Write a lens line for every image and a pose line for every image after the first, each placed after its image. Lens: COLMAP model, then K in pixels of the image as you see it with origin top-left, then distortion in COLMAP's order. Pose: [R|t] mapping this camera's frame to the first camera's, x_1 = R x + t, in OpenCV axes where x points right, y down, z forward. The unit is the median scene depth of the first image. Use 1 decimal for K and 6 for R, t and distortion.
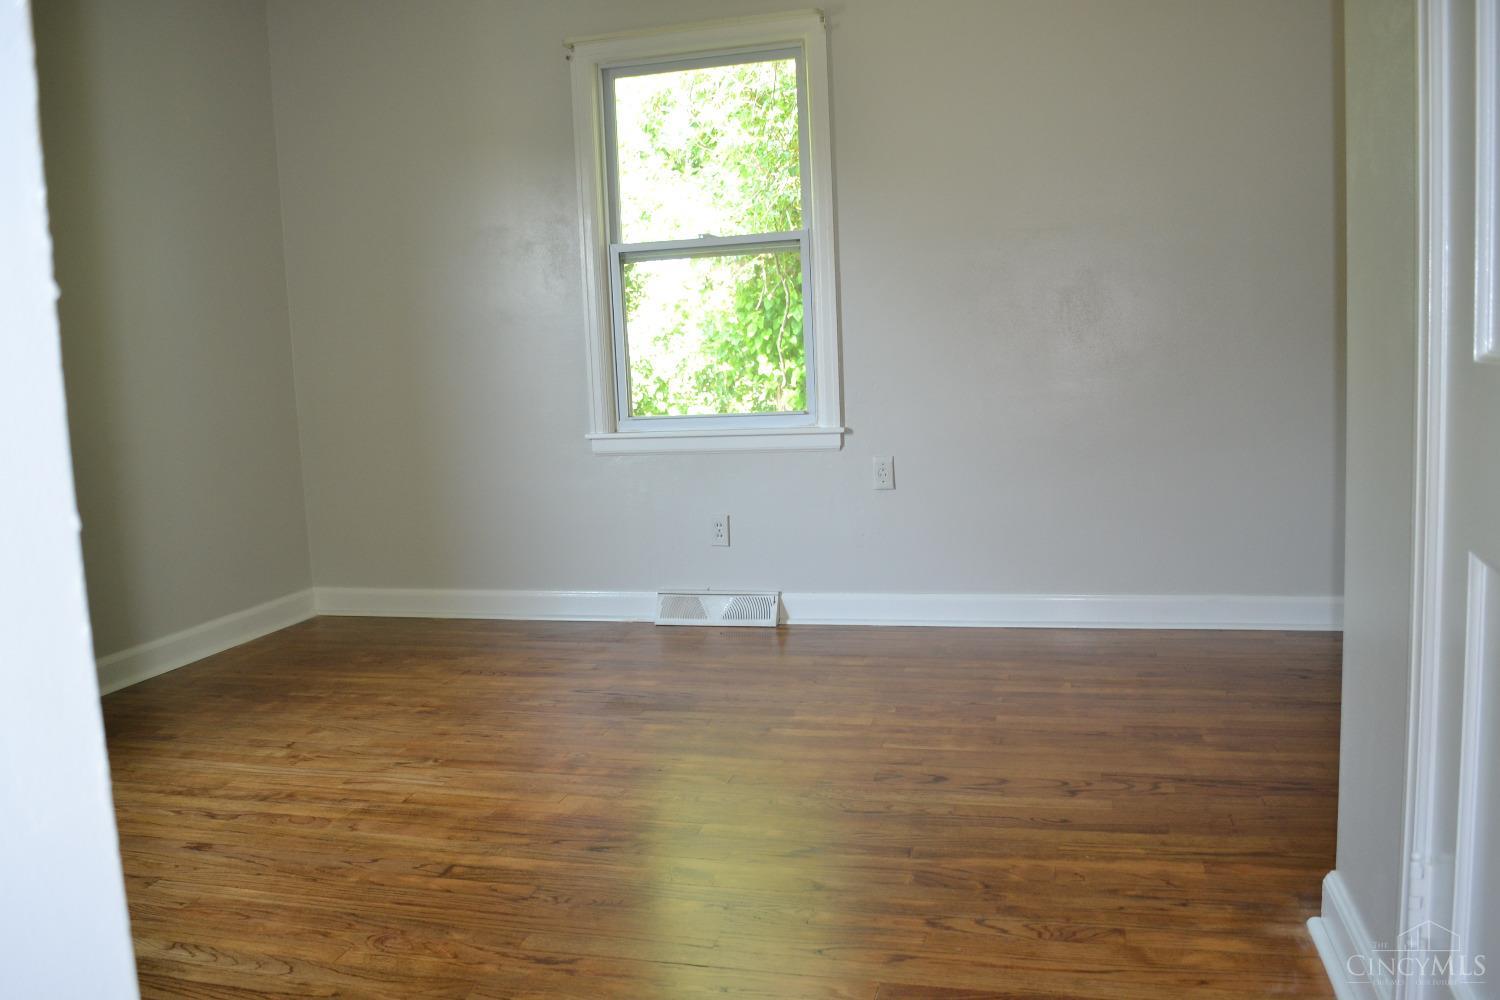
lens RADIAL K [[1194.7, 0, 740.9], [0, 1194.7, 494.7], [0, 0, 1]] dist [-0.076741, 0.004581]
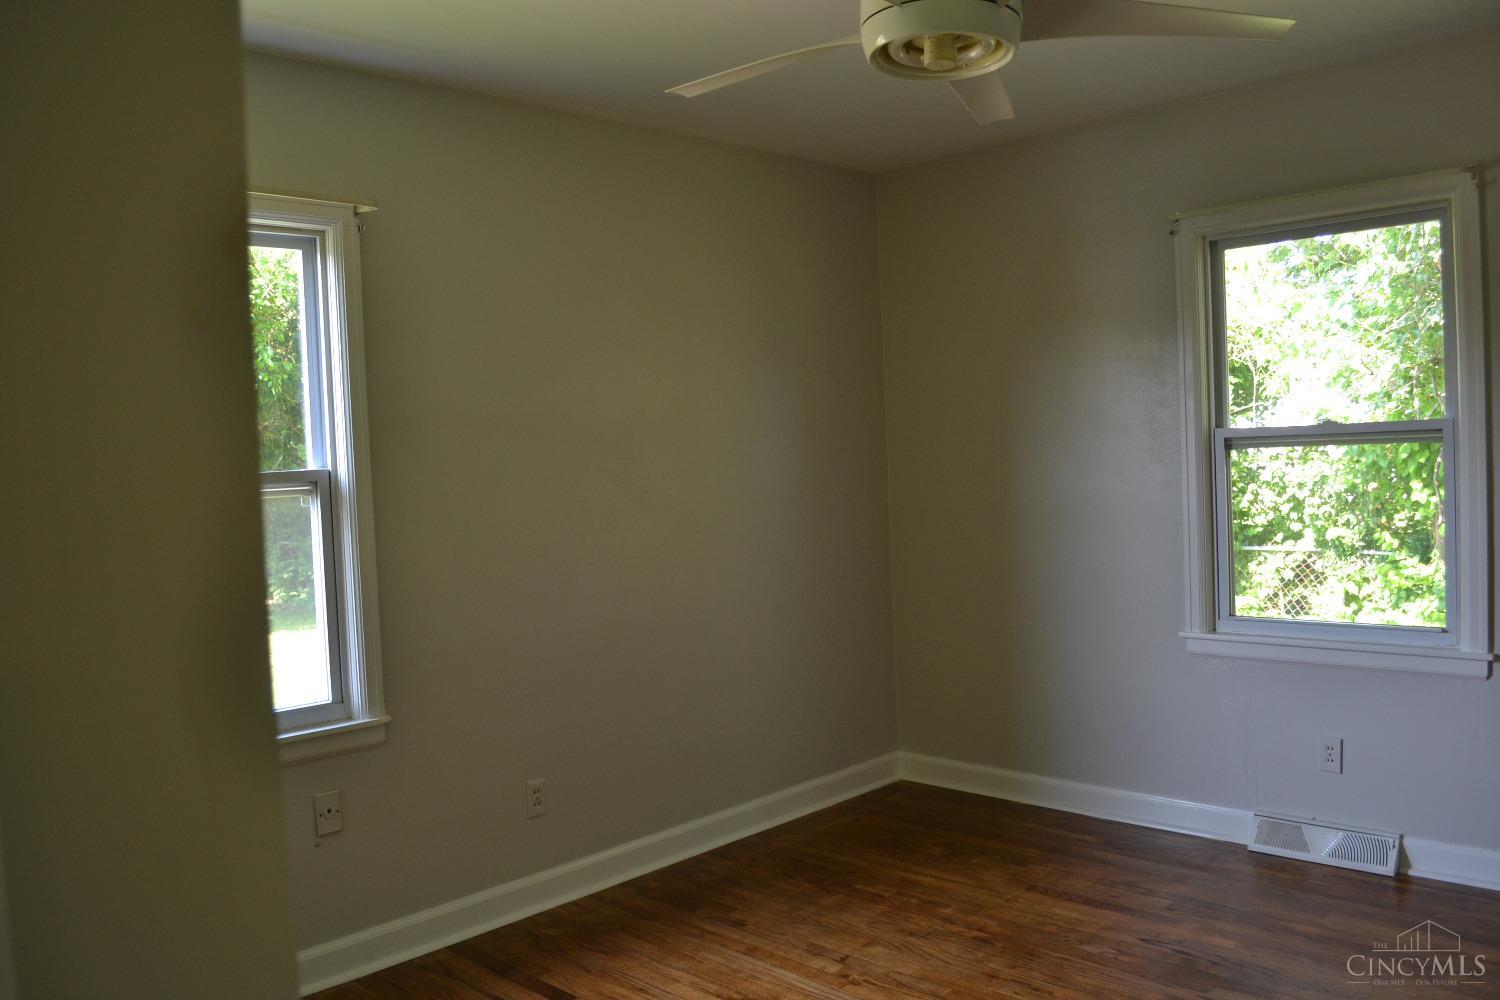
lens RADIAL K [[1194.7, 0, 743.4], [0, 1194.7, 500.1], [0, 0, 1]] dist [-0.076741, 0.004581]
pose [[0.870607, 0.027197, -0.491227, 0.023487], [-0.057851, 0.997203, -0.047321, -0.093333], [0.488566, 0.069616, 0.869745, 0.029673]]
